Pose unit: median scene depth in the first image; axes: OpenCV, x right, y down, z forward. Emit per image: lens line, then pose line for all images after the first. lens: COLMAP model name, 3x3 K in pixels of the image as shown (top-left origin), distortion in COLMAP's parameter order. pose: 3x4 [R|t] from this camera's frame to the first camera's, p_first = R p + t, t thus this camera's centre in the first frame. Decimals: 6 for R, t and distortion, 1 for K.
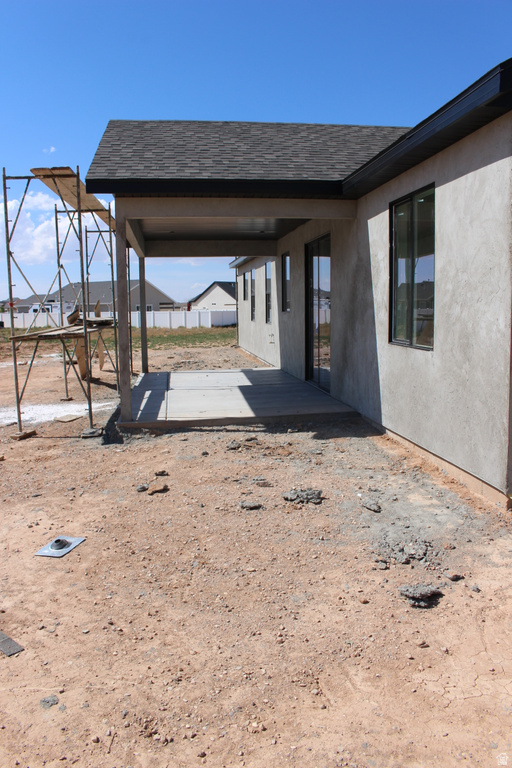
lens RADIAL K [[638.1, 0, 245.1], [0, 638.1, 381.4], [0, 0, 1]] dist [-0.168855, 0.138017]
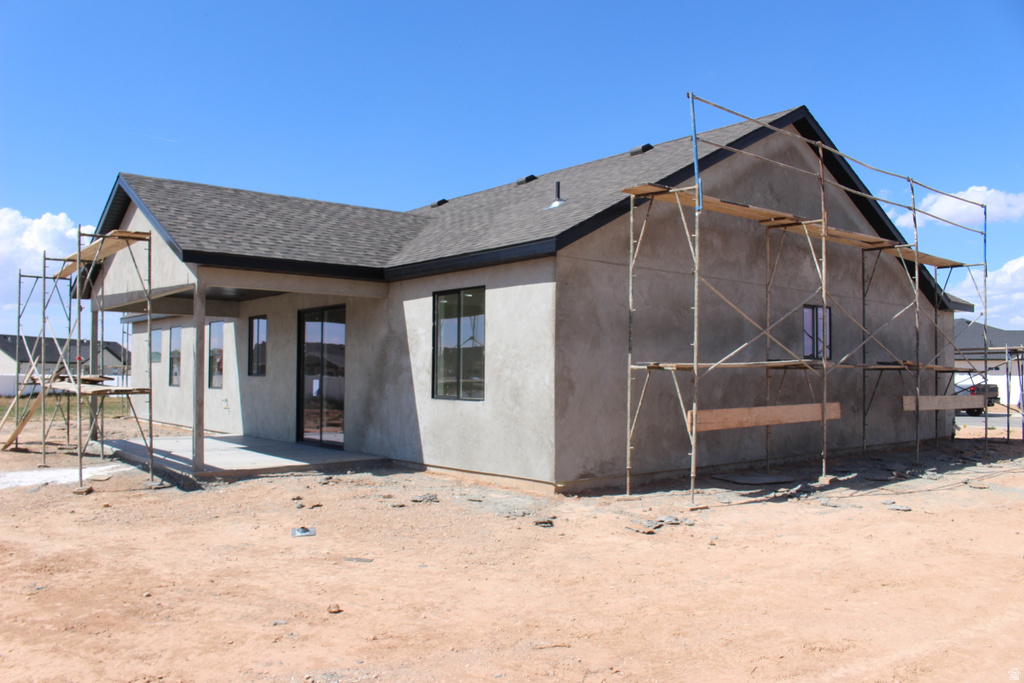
lens RADIAL K [[850.8, 0, 512.0], [0, 850.8, 341.5], [0, 0, 1]] dist [-0.168855, 0.138017]
pose [[0.836640, 0.041255, 0.546197, -0.592090], [0.046387, 0.988241, -0.145697, 0.085624], [-0.545785, 0.147232, 0.824889, -0.545895]]
